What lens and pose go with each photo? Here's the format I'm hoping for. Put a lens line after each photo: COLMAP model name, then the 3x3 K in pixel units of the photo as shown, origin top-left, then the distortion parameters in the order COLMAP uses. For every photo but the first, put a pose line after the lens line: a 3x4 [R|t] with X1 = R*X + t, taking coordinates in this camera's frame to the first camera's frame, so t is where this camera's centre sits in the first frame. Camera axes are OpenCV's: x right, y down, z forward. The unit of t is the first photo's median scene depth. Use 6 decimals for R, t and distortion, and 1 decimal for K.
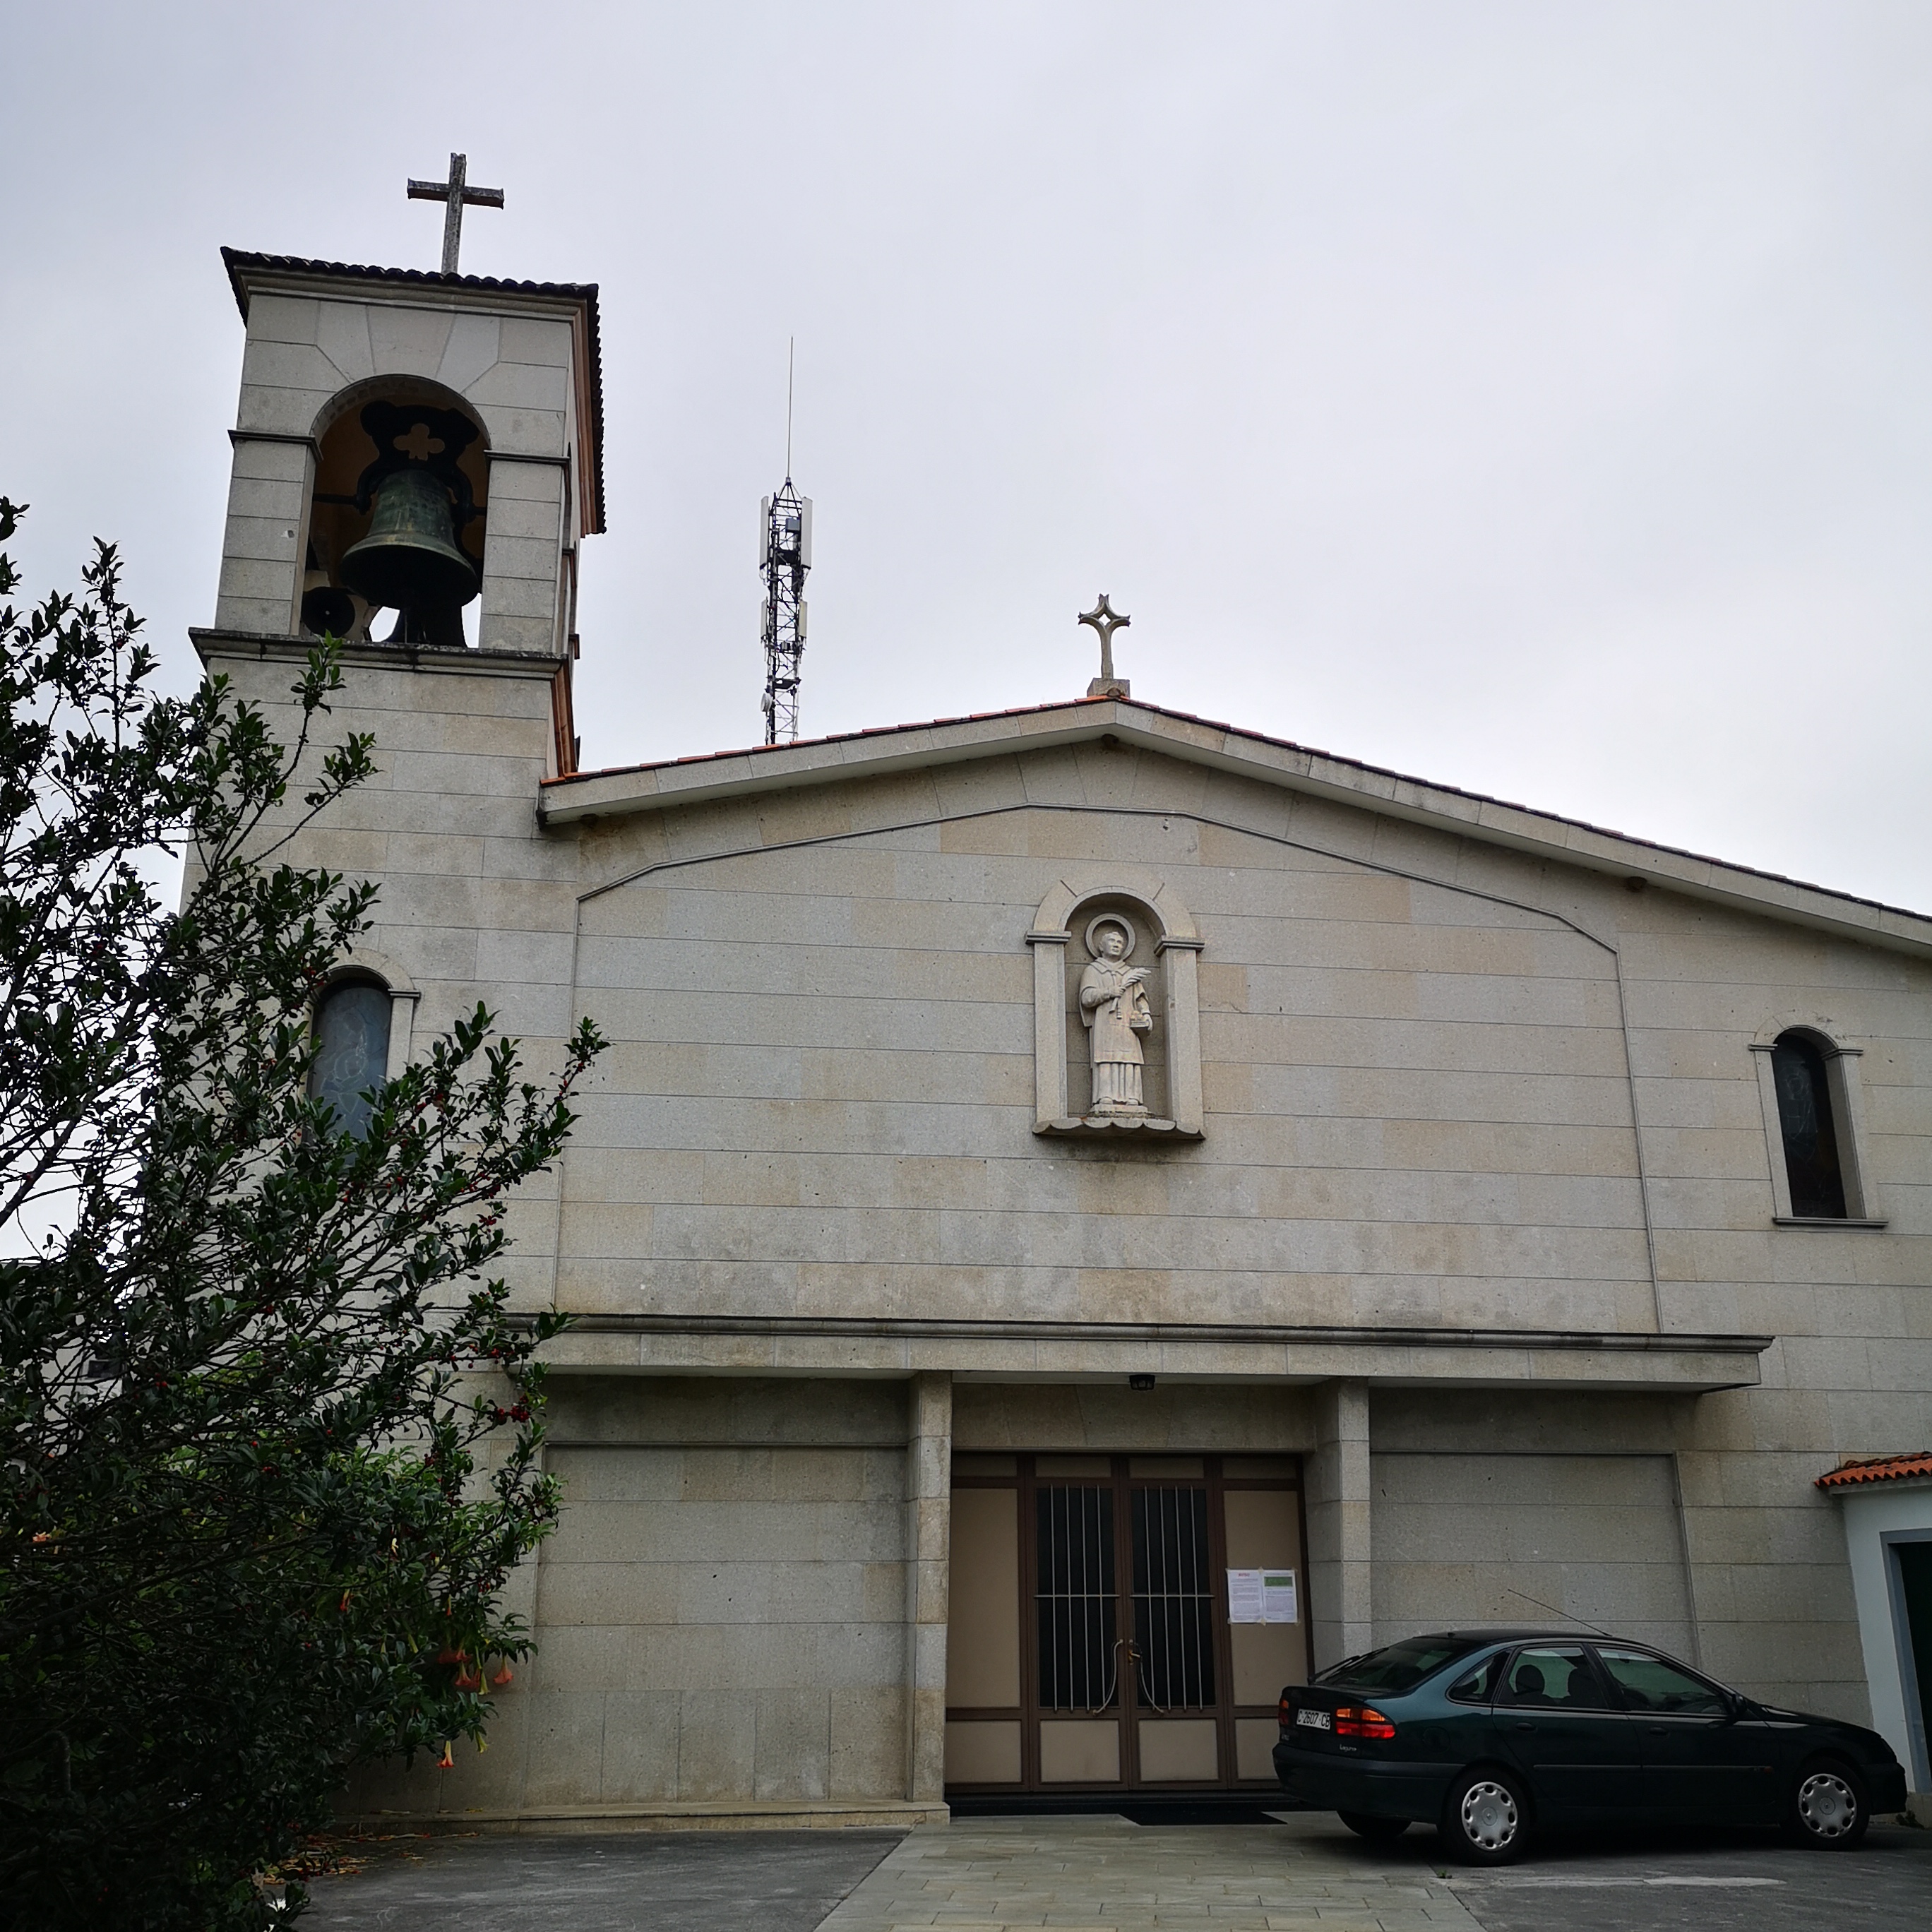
lens RADIAL K [[1975.0, 0, 951.1], [0, 1975.0, 966.5], [0, 0, 1]] dist [0.063383, 0.000000]
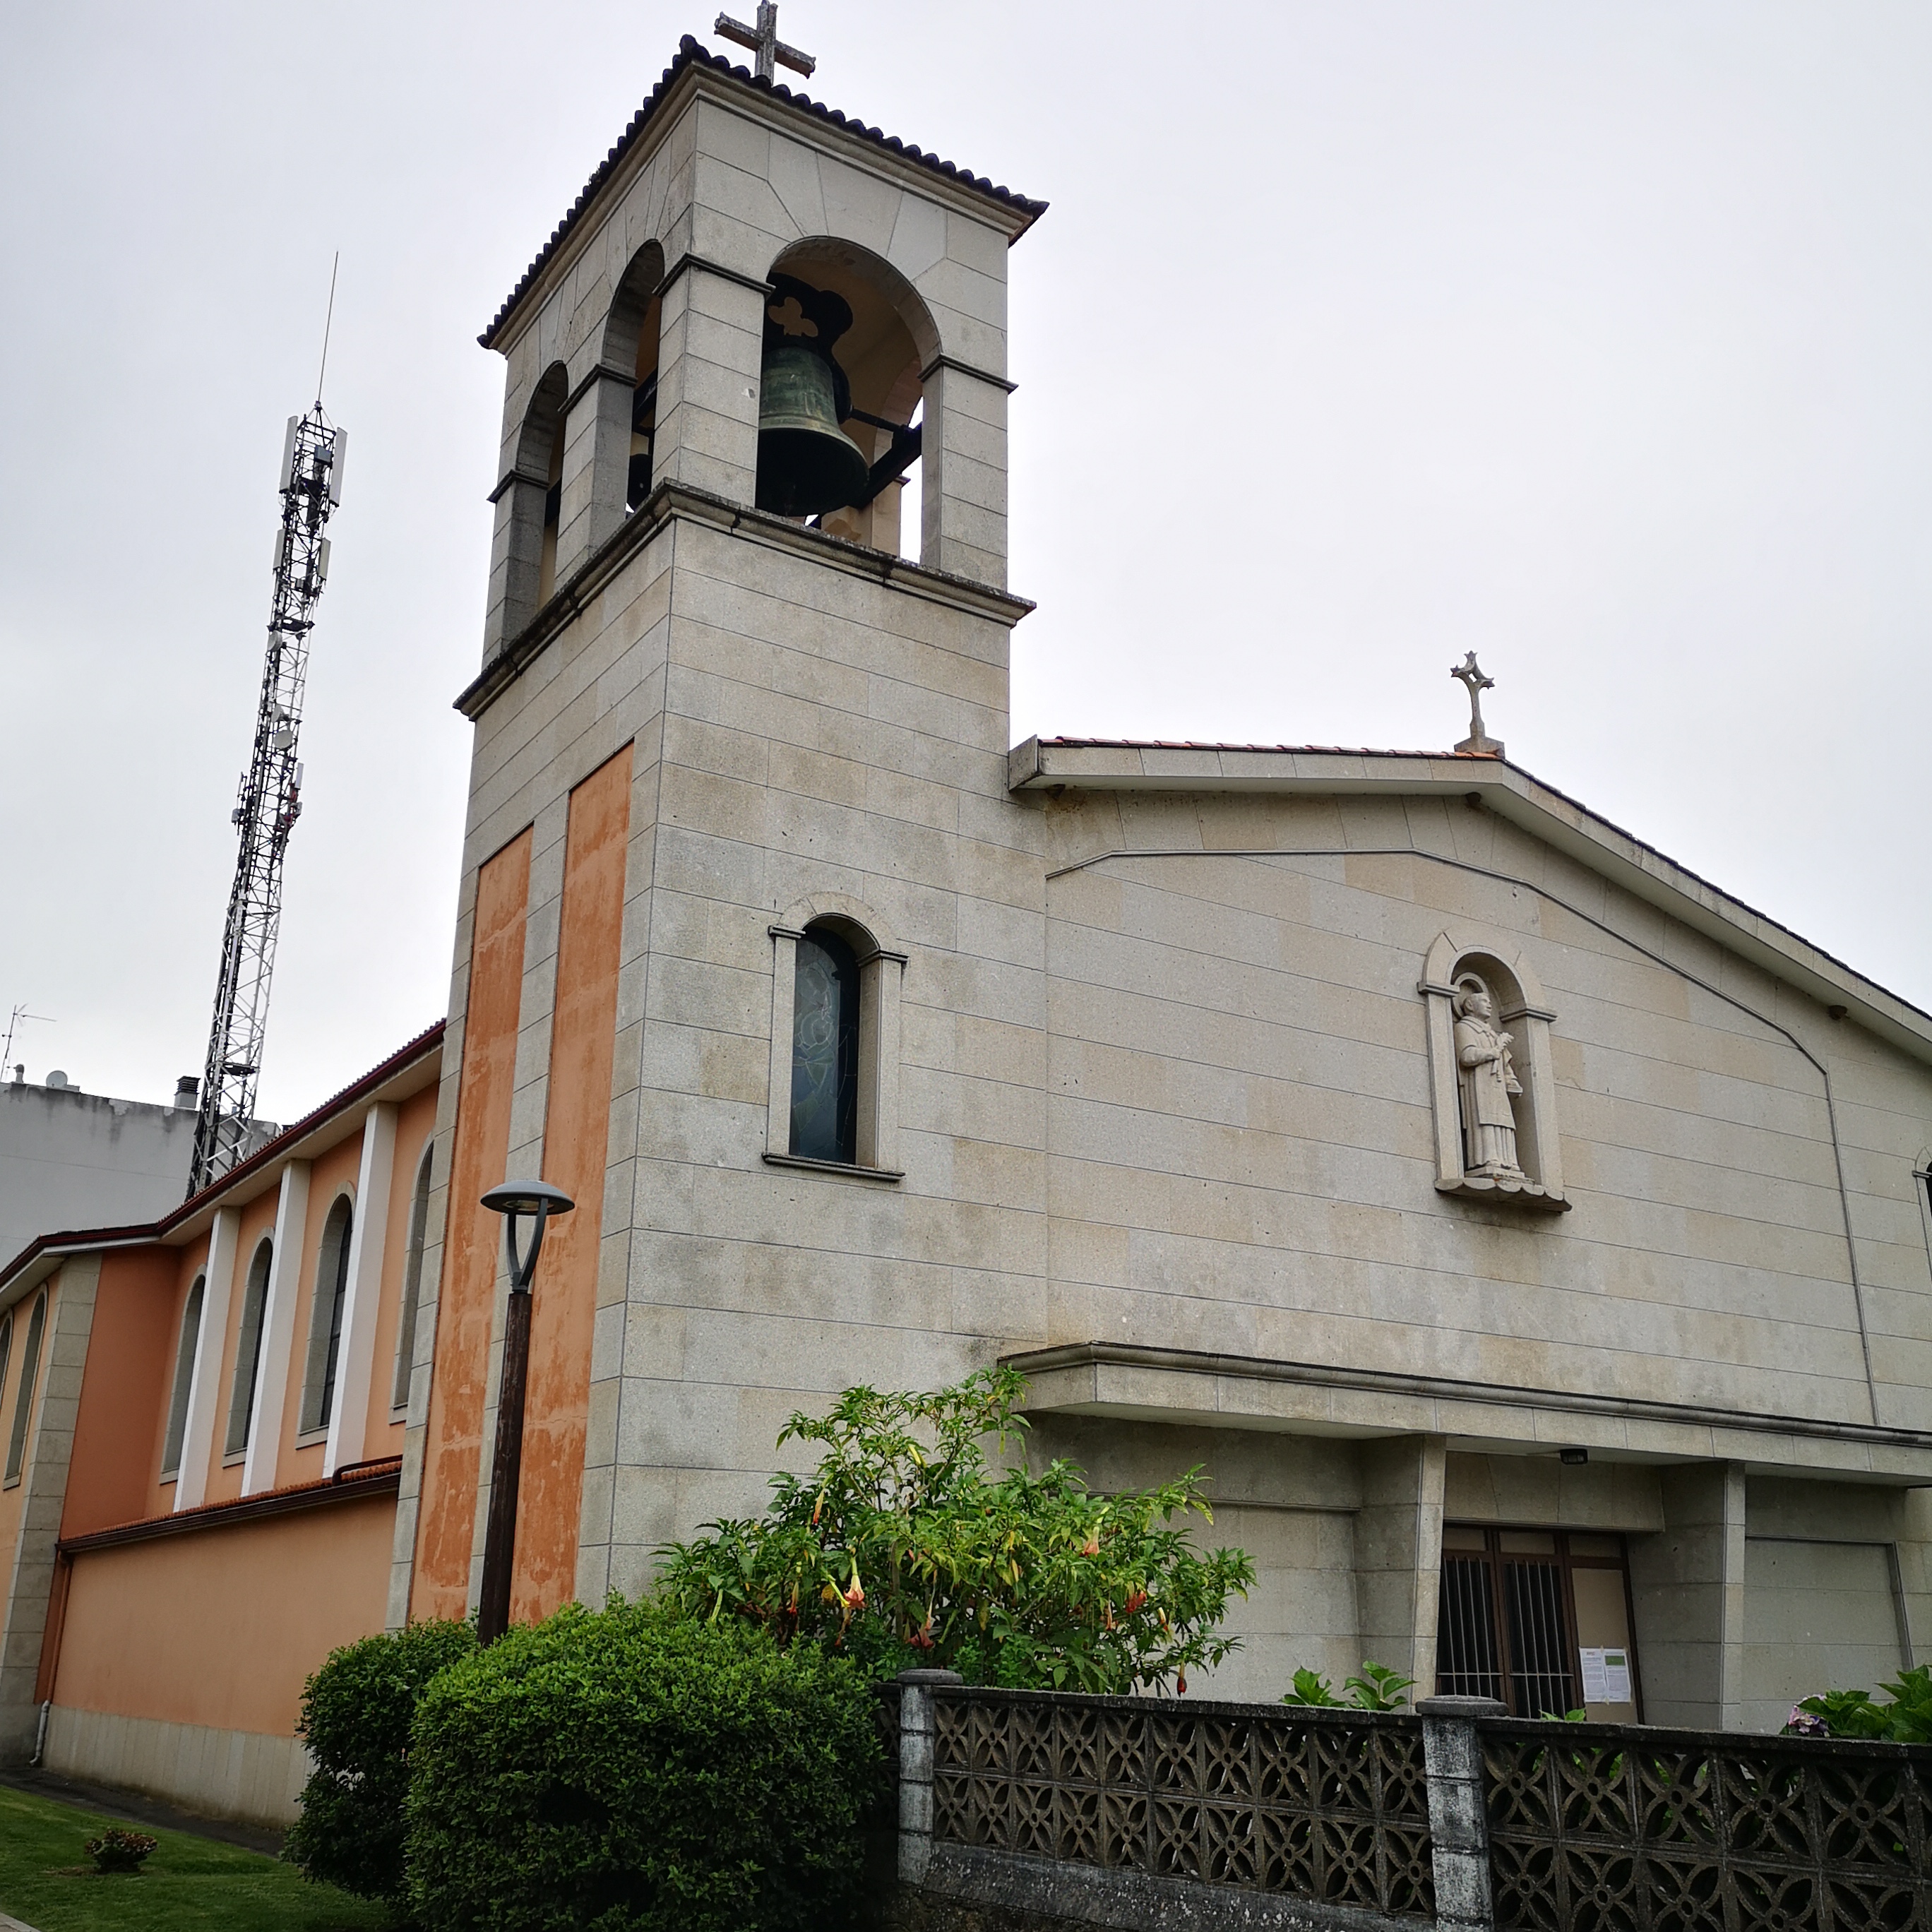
lens RADIAL K [[1975.0, 0, 960.8], [0, 1975.0, 960.4], [0, 0, 1]] dist [0.063383, 0.000000]
pose [[0.910827, 0.142168, 0.387534, -0.559846], [-0.133111, 0.989826, -0.050266, 0.052843], [-0.390738, -0.005802, 0.920484, 0.195987]]
